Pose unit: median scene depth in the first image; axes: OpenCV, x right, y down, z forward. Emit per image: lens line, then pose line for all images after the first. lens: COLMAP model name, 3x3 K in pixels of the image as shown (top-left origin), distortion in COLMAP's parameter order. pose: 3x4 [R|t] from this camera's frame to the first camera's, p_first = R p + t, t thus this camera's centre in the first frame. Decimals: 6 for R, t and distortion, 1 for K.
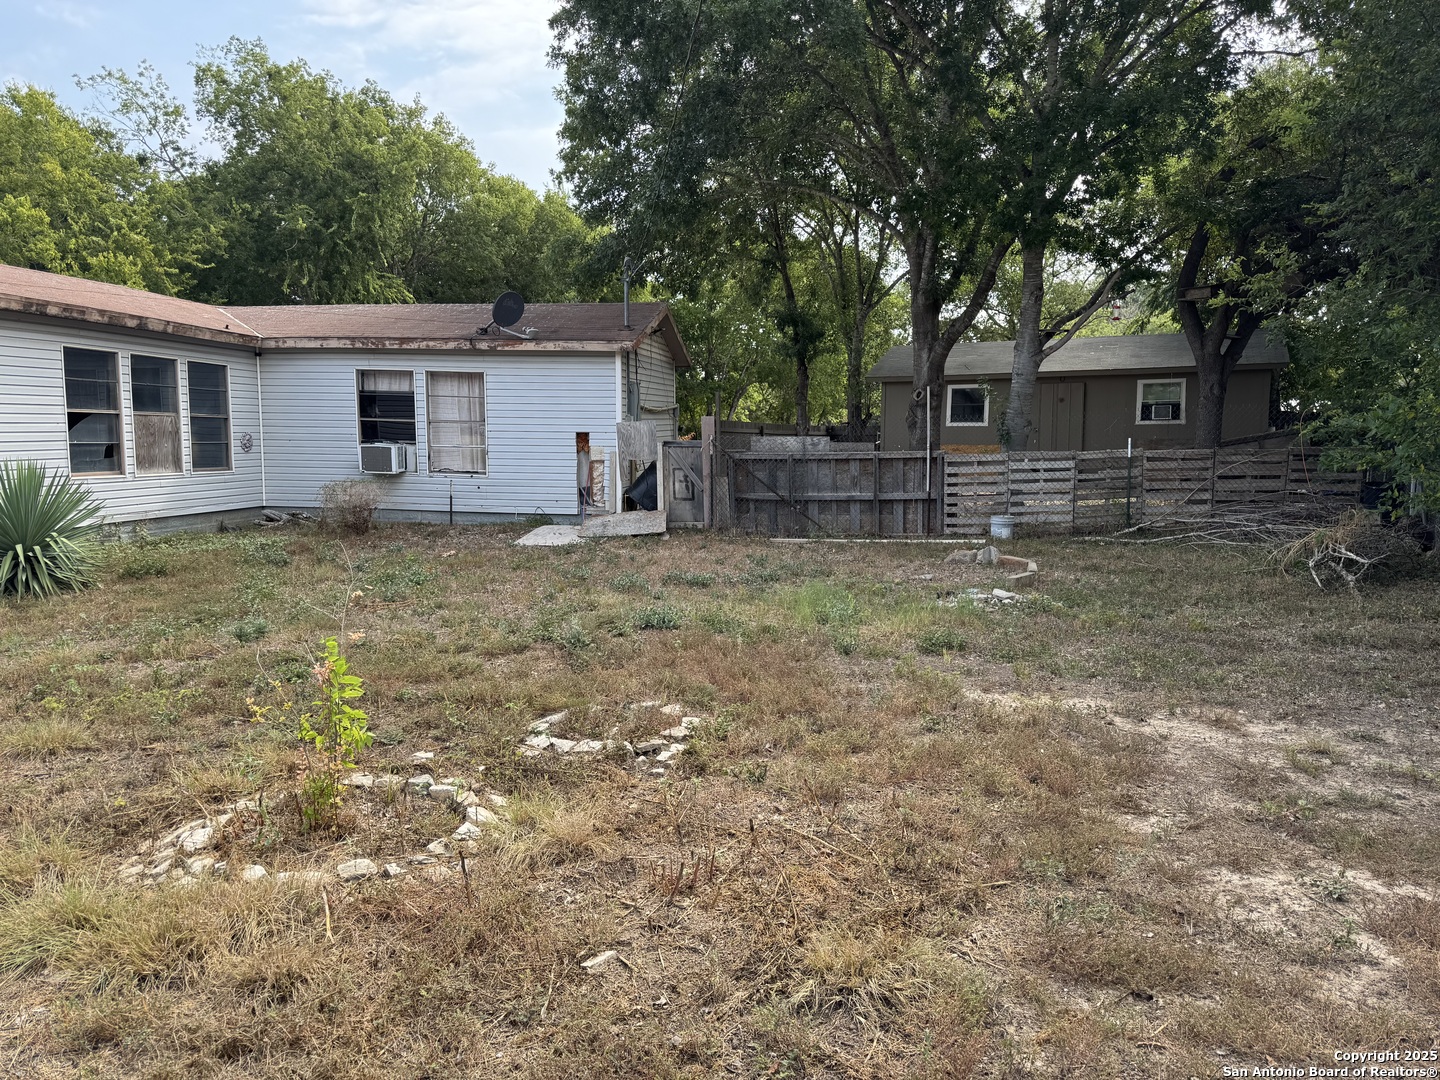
lens RADIAL K [[1017.6, 0, 708.0], [0, 1017.6, 546.7], [0, 0, 1]] dist [0.061910, -0.071821]
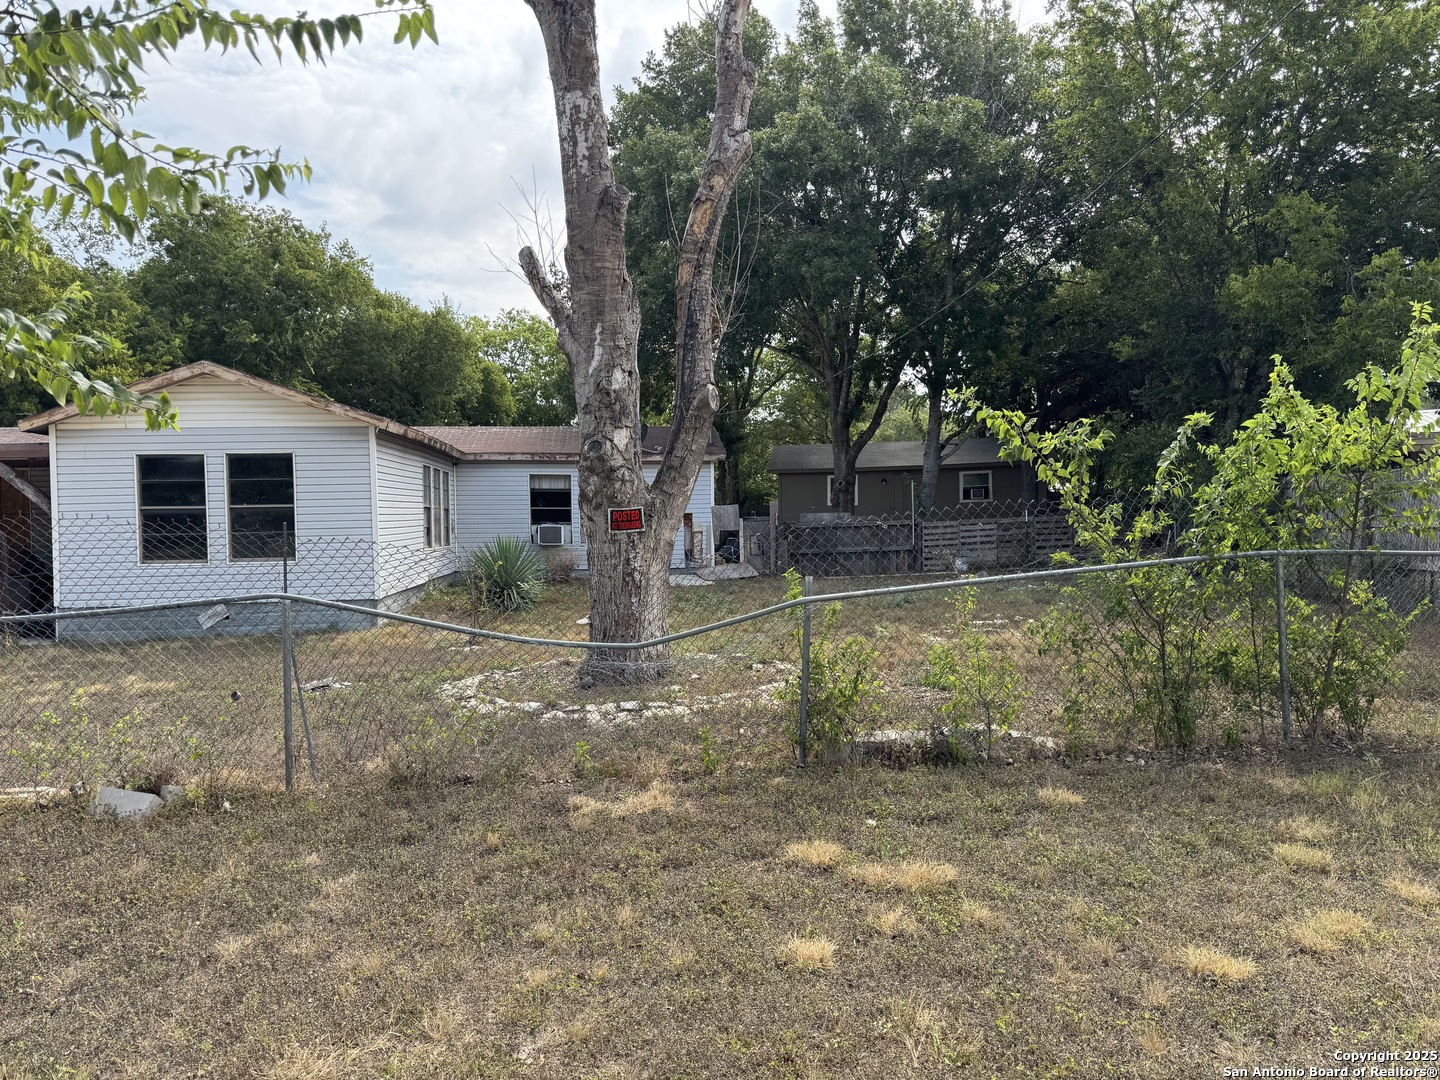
lens RADIAL K [[1017.6, 0, 706.1], [0, 1017.6, 538.2], [0, 0, 1]] dist [0.061910, -0.071821]
pose [[0.966911, -0.025722, 0.253814, -0.467609], [0.047453, 0.995675, -0.079868, 0.045210], [-0.250662, 0.089269, 0.963950, -0.450039]]
